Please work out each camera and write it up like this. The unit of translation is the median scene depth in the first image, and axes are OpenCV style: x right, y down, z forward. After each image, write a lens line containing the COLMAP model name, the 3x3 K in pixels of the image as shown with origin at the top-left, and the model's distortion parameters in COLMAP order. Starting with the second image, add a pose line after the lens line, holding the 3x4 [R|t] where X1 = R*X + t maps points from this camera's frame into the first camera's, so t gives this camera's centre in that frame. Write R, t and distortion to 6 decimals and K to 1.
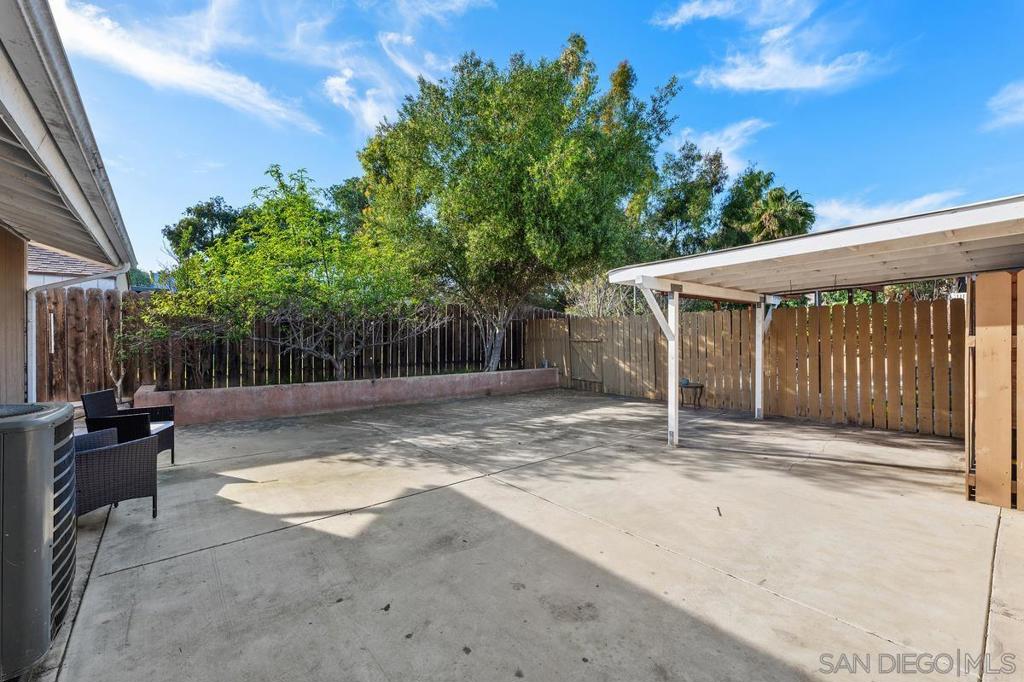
lens RADIAL K [[418.4, 0, 515.5], [0, 418.4, 336.0], [0, 0, 1]] dist [-0.000714, 0.000515]
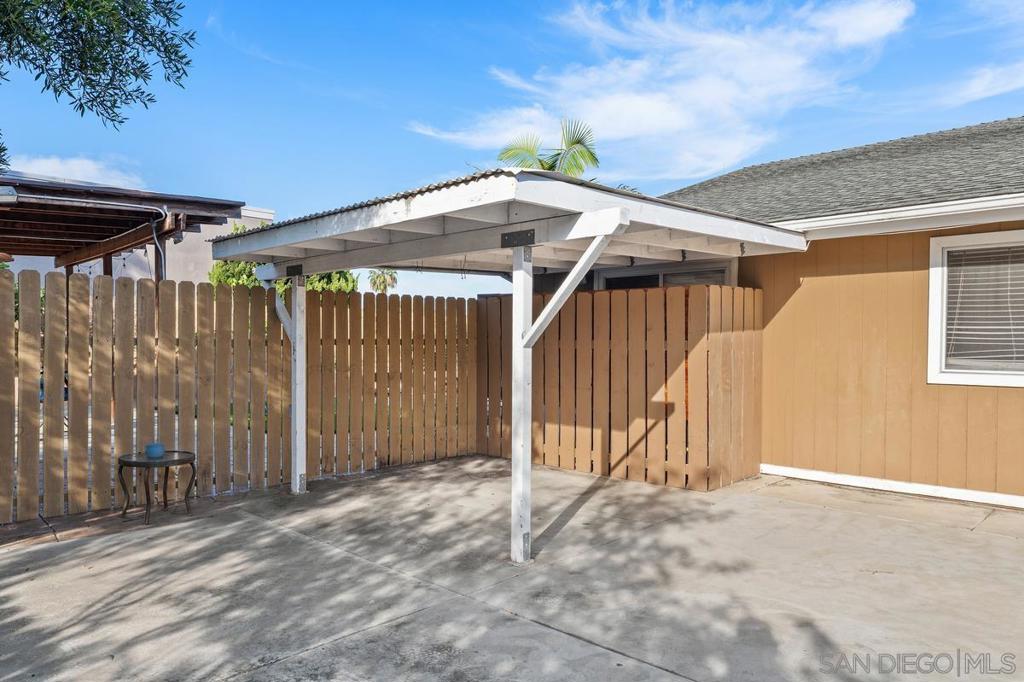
lens RADIAL K [[693.1, 0, 511.3], [0, 693.1, 365.8], [0, 0, 1]] dist [-0.003817, 0.003063]
pose [[-0.081567, -0.034799, 0.996060, -0.494751], [0.000668, 0.999388, 0.034970, 0.003725], [-0.996668, 0.003517, -0.081494, 1.257375]]
